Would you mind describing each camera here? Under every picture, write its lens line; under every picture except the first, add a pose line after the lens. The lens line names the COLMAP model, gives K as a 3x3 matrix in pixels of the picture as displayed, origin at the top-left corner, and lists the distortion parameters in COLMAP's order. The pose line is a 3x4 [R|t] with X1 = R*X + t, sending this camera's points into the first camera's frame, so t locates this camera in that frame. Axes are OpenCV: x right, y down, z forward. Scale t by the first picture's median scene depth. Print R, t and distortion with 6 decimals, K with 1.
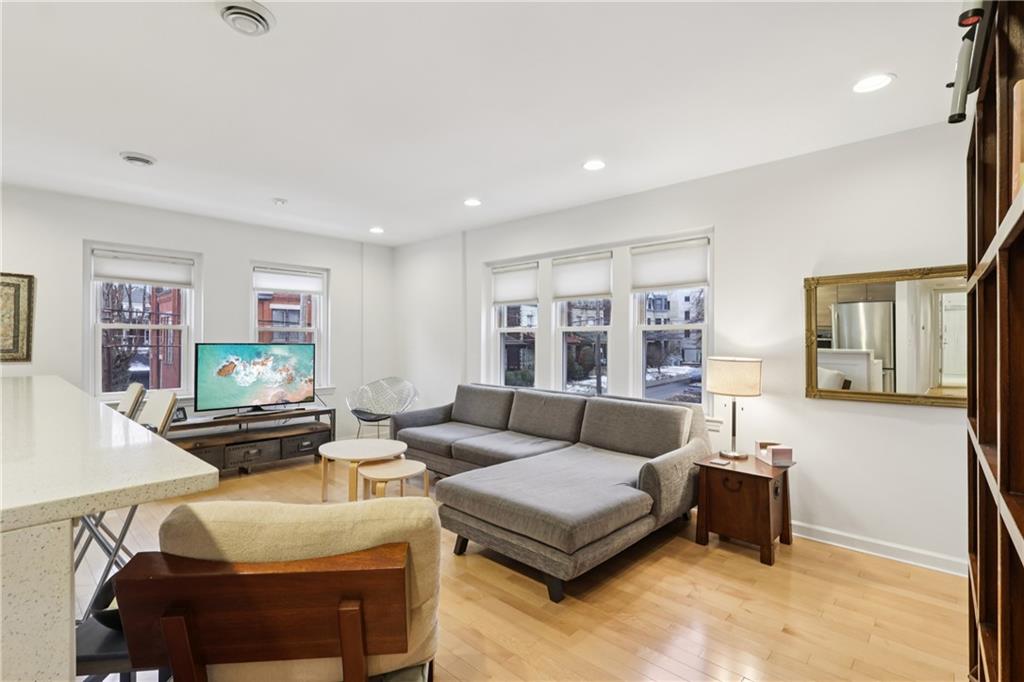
lens RADIAL K [[482.4, 0, 512.0], [0, 482.4, 341.0], [0, 0, 1]] dist [-0.000928, -0.000063]
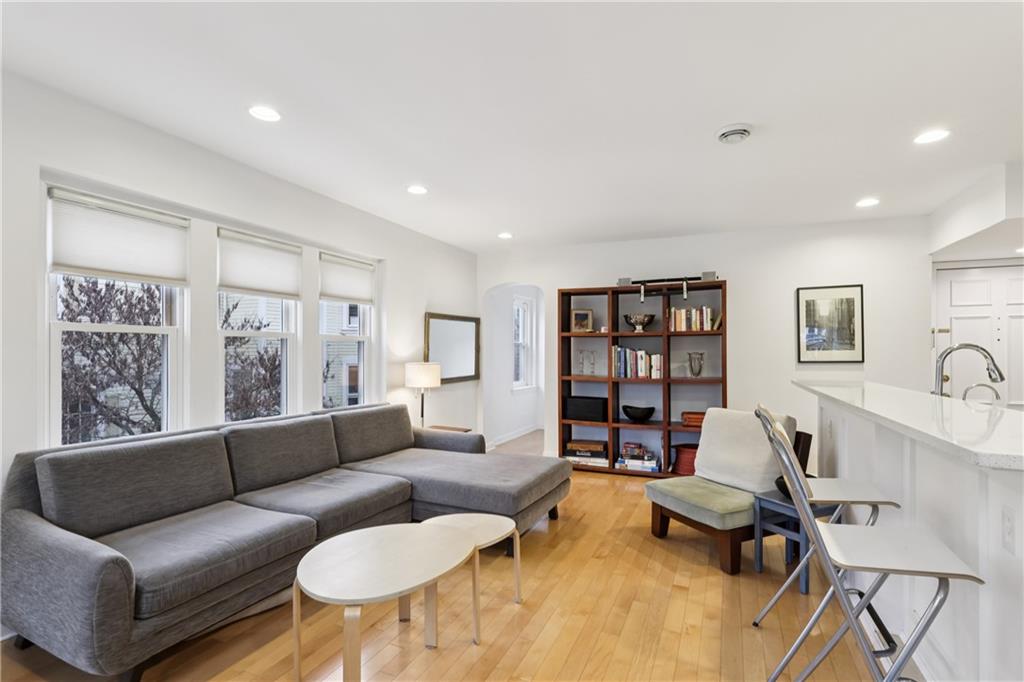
lens RADIAL K [[486.5, 0, 510.8], [0, 486.5, 352.0], [0, 0, 1]] dist [-0.000814, 0.000003]
pose [[-0.324289, -0.002435, 0.945955, -0.713479], [-0.008113, 0.999967, -0.000207, 0.000546], [-0.945923, -0.007742, -0.324298, 0.874974]]
